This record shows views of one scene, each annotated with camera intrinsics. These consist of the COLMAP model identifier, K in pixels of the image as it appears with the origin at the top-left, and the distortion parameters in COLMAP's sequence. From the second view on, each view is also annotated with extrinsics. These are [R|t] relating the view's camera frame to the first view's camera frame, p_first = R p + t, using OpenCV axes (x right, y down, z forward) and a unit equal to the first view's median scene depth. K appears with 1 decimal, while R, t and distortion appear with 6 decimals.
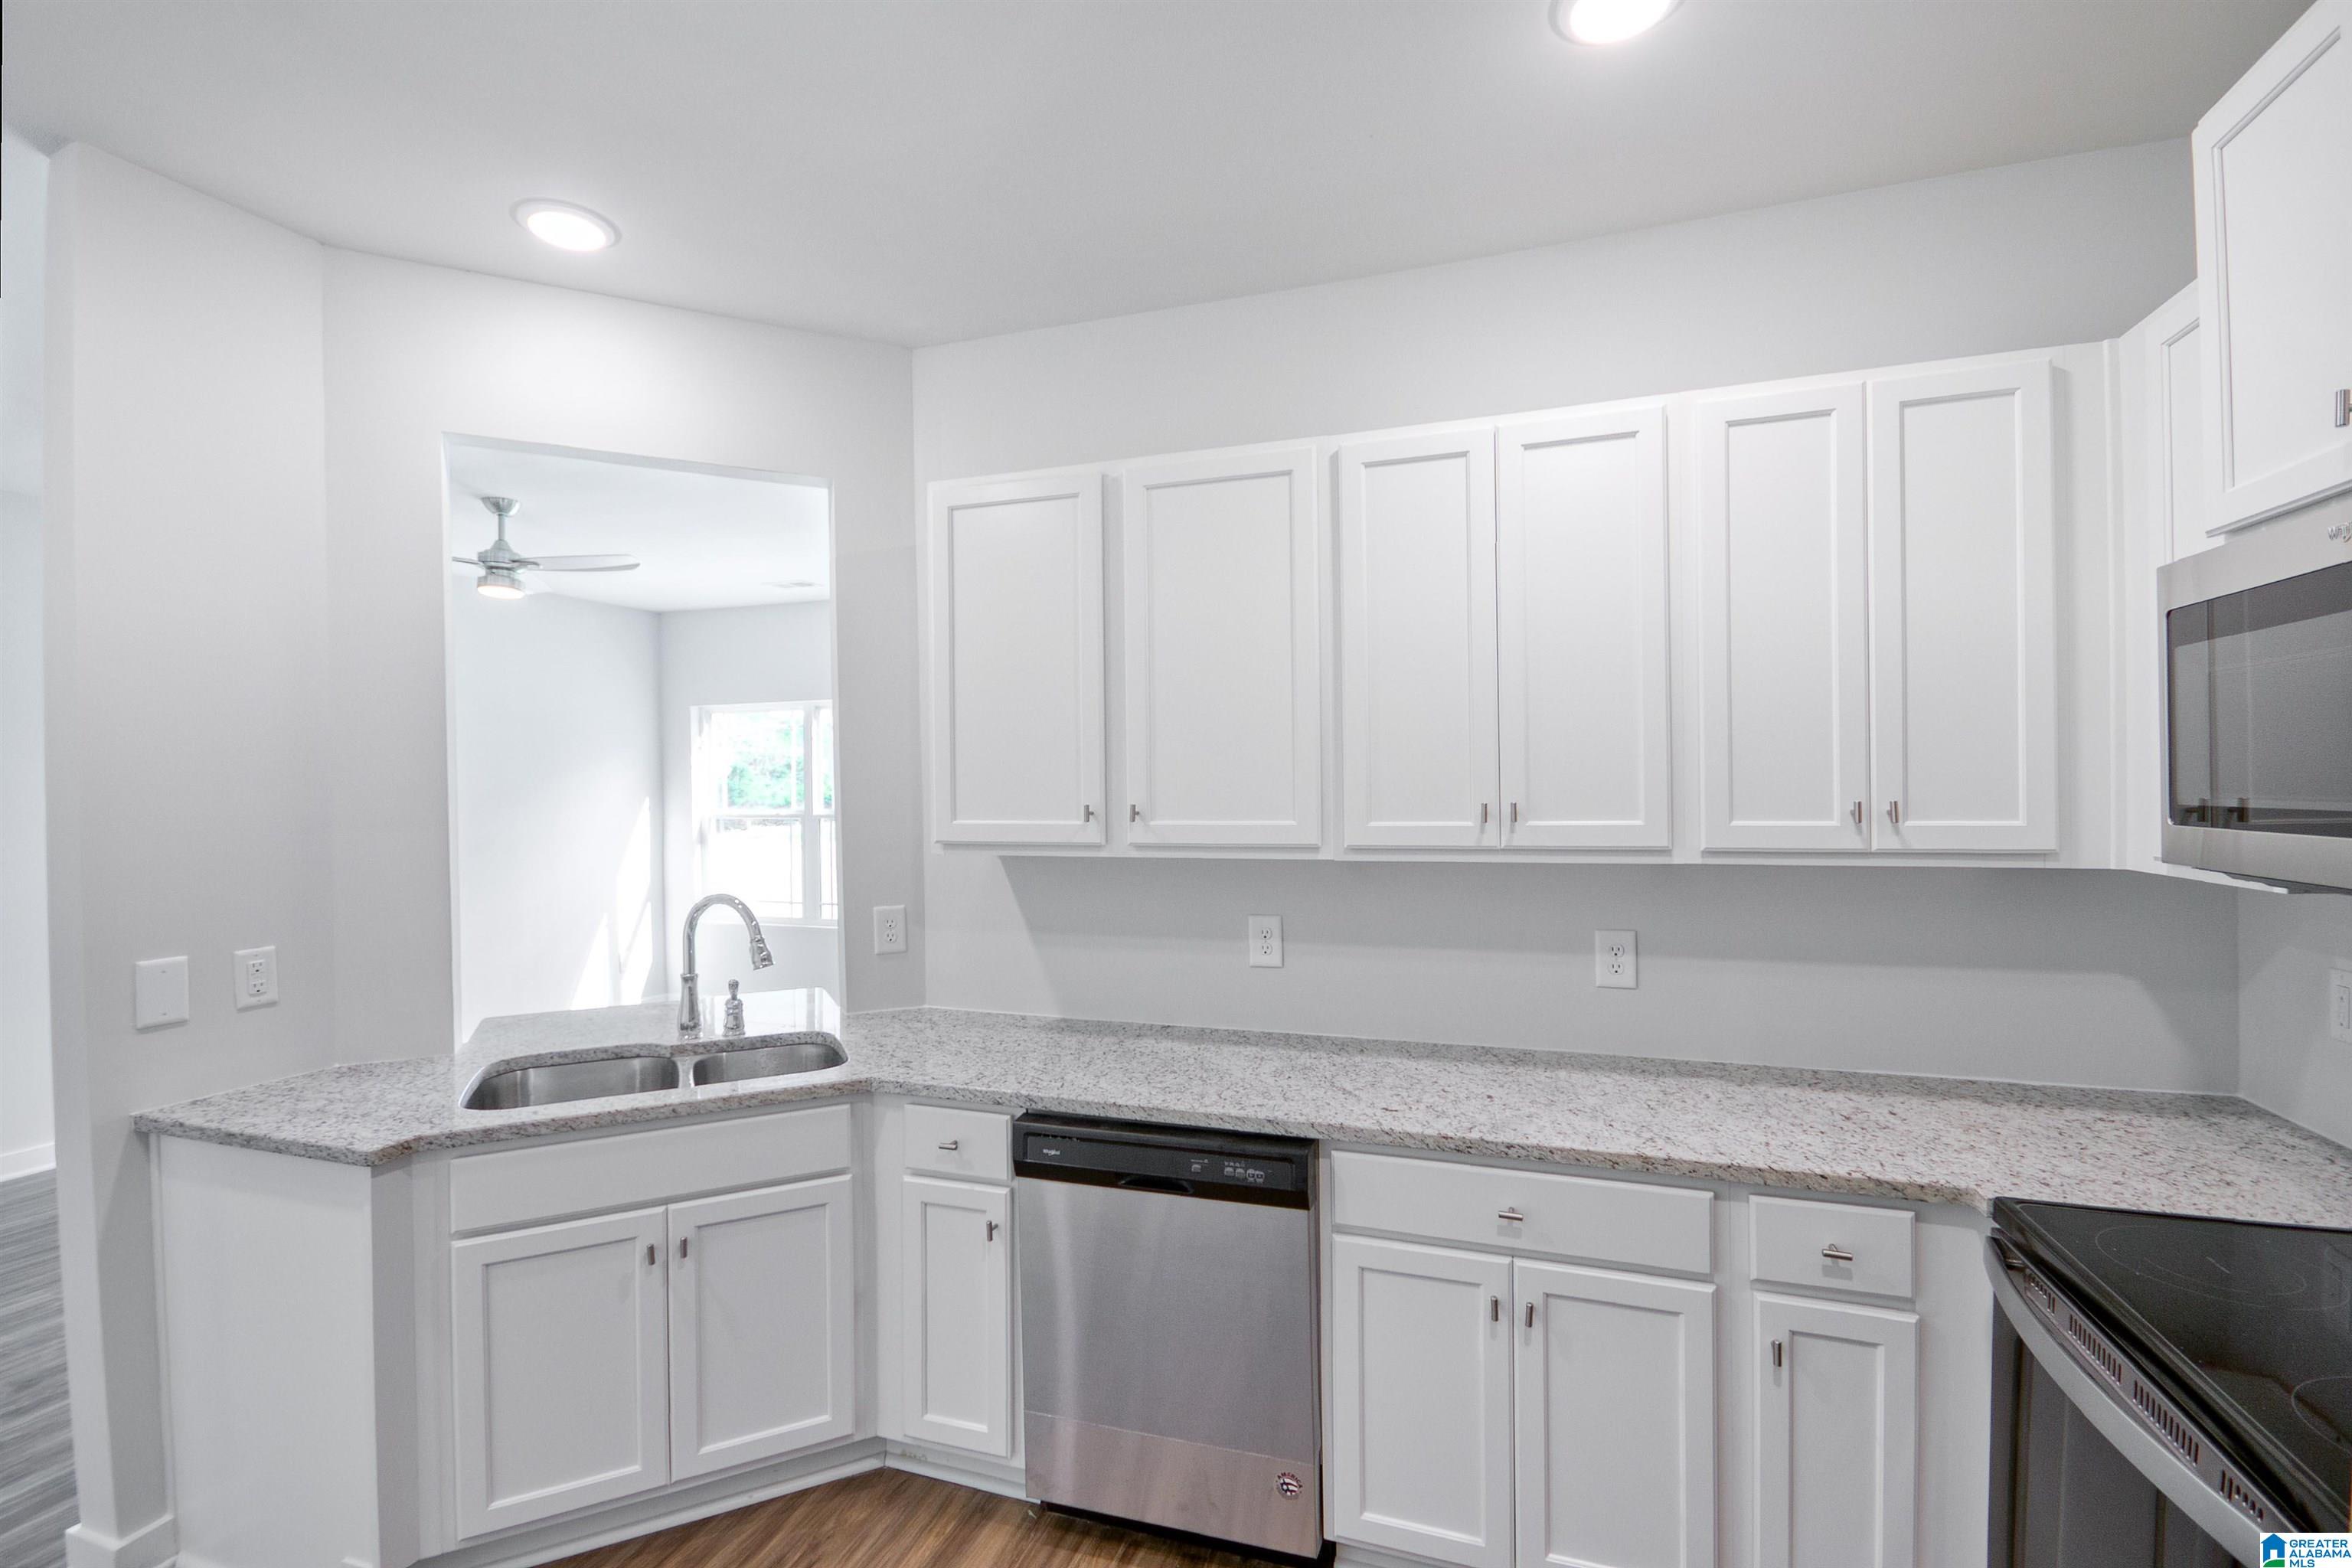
lens RADIAL K [[1034.5, 0, 1176.0], [0, 1034.5, 784.0], [0, 0, 1]] dist [-0.003495, -0.000503]
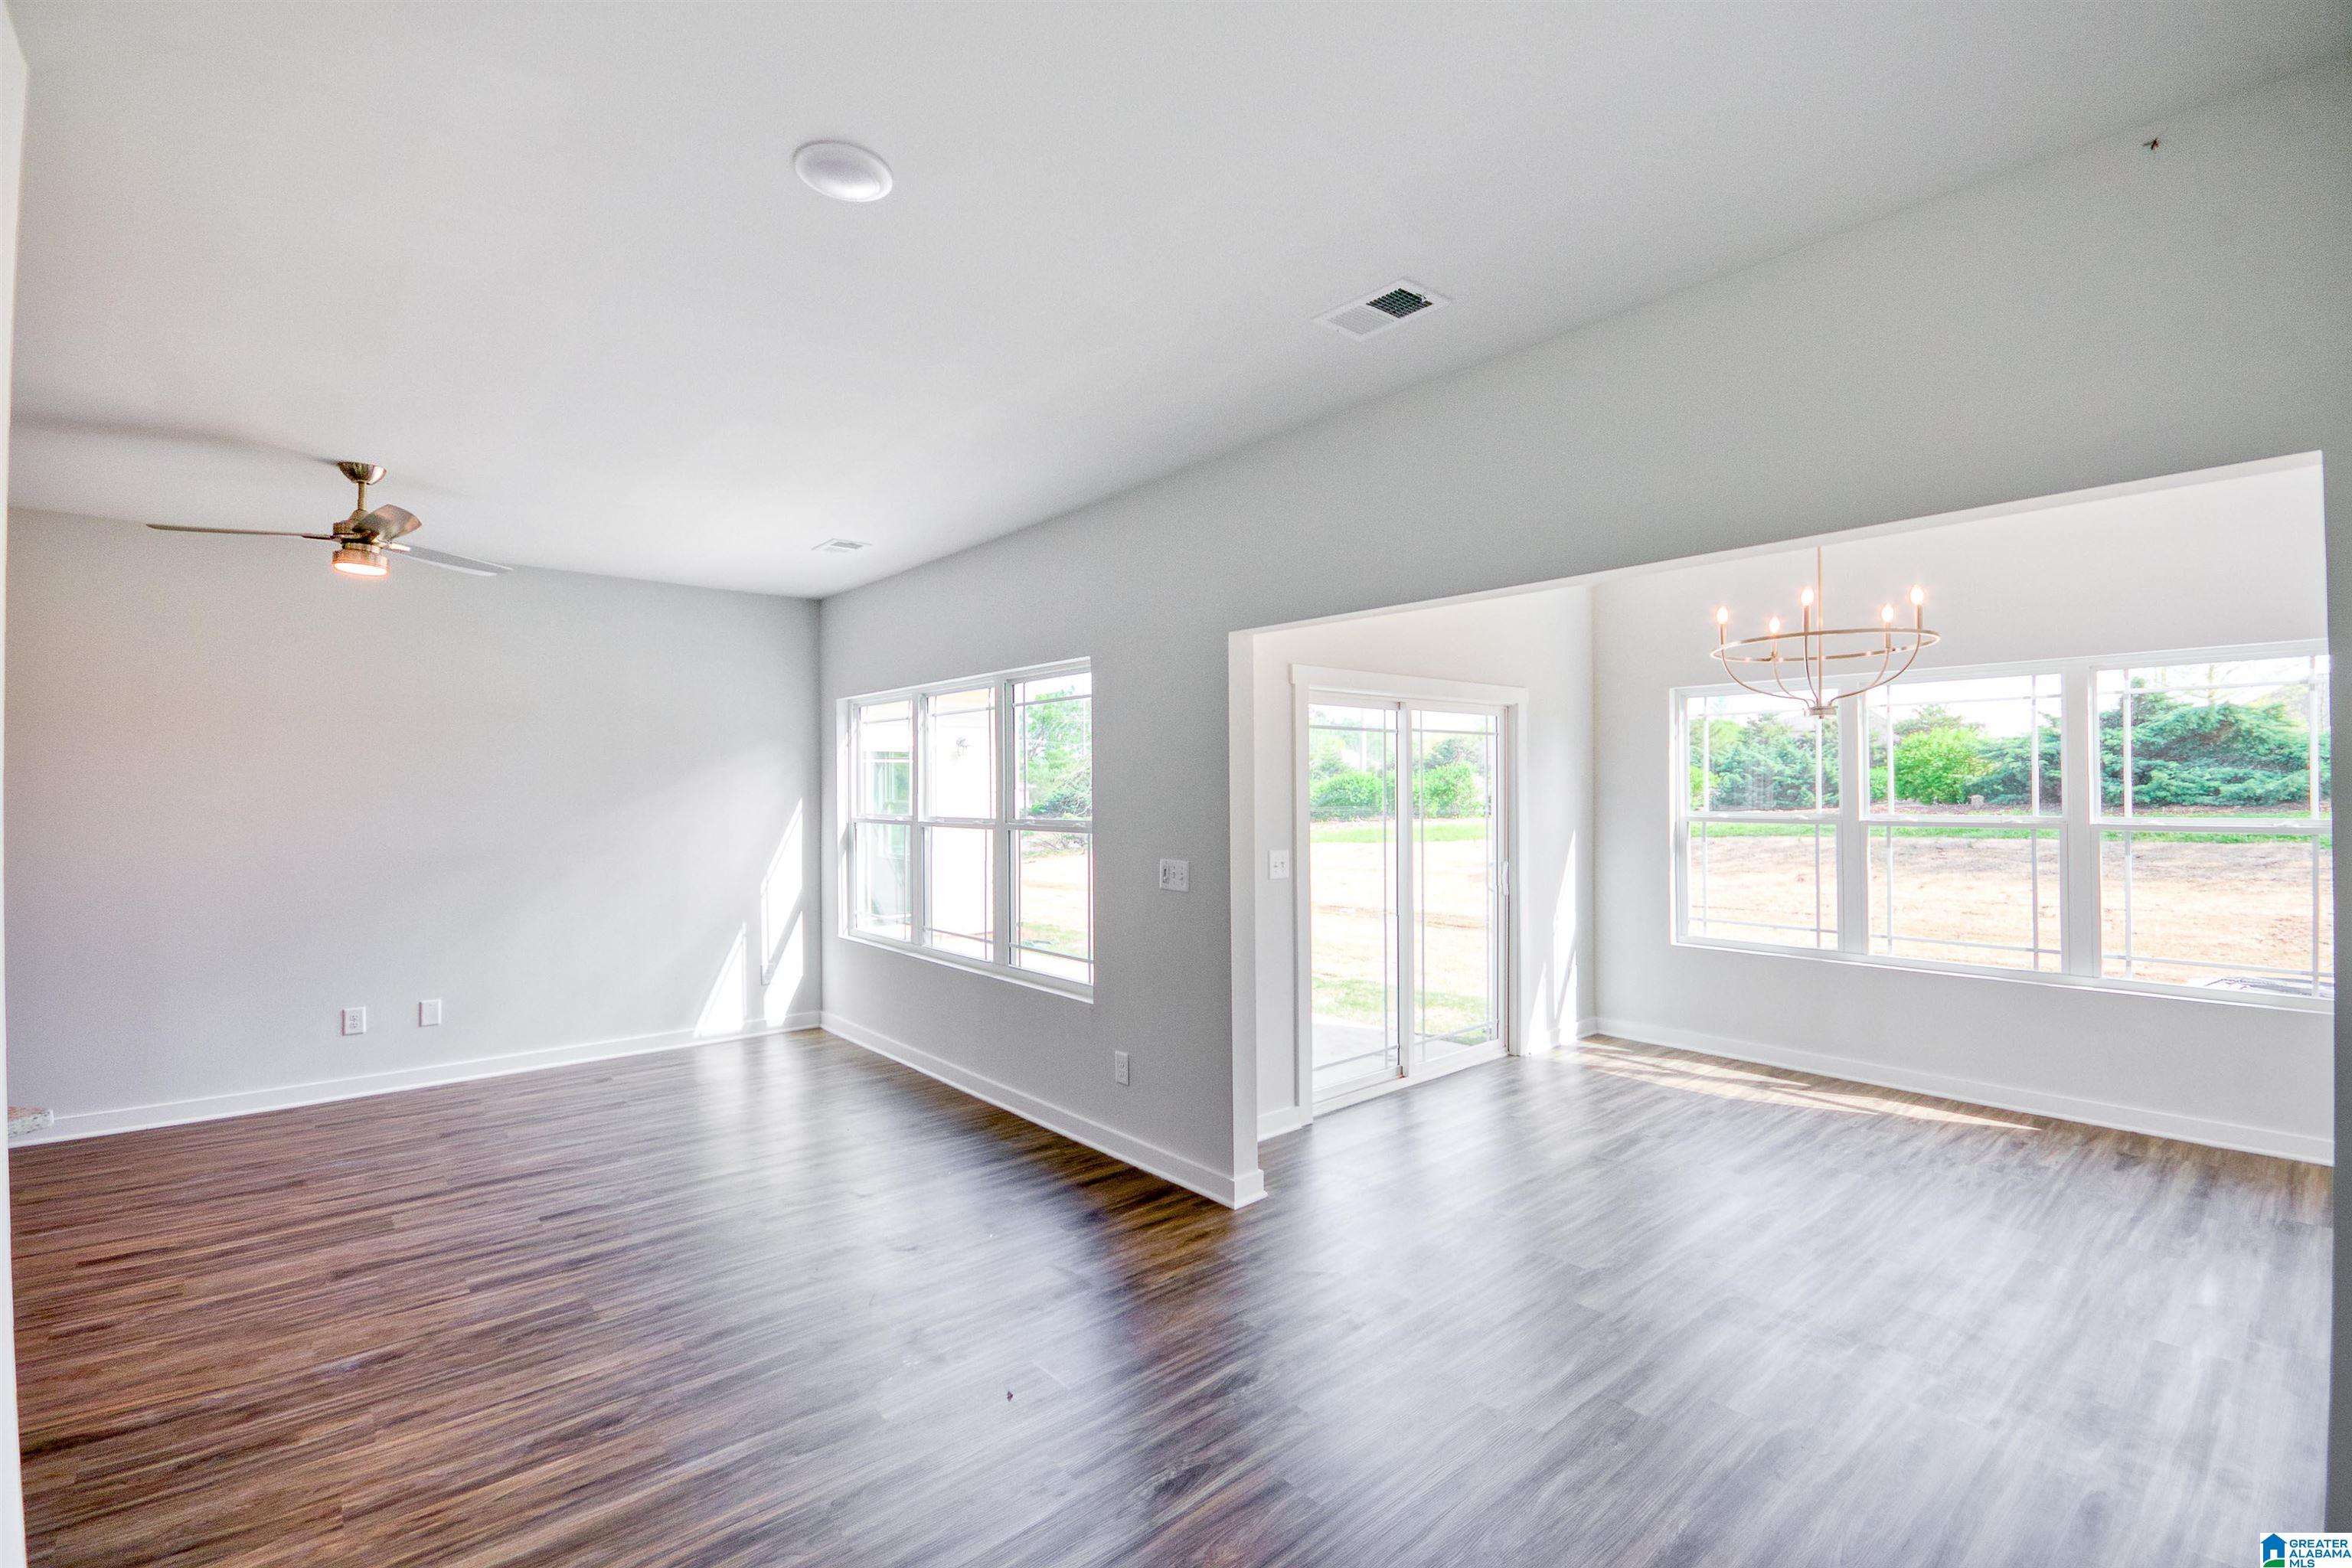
lens RADIAL K [[1034.5, 0, 1176.0], [0, 1034.5, 784.0], [0, 0, 1]] dist [-0.003495, -0.000503]
pose [[0.870899, 0.001454, -0.491459, 0.693727], [-0.002697, 0.999995, -0.001820, 0.001718], [0.491454, 0.002911, 0.870899, 0.987174]]
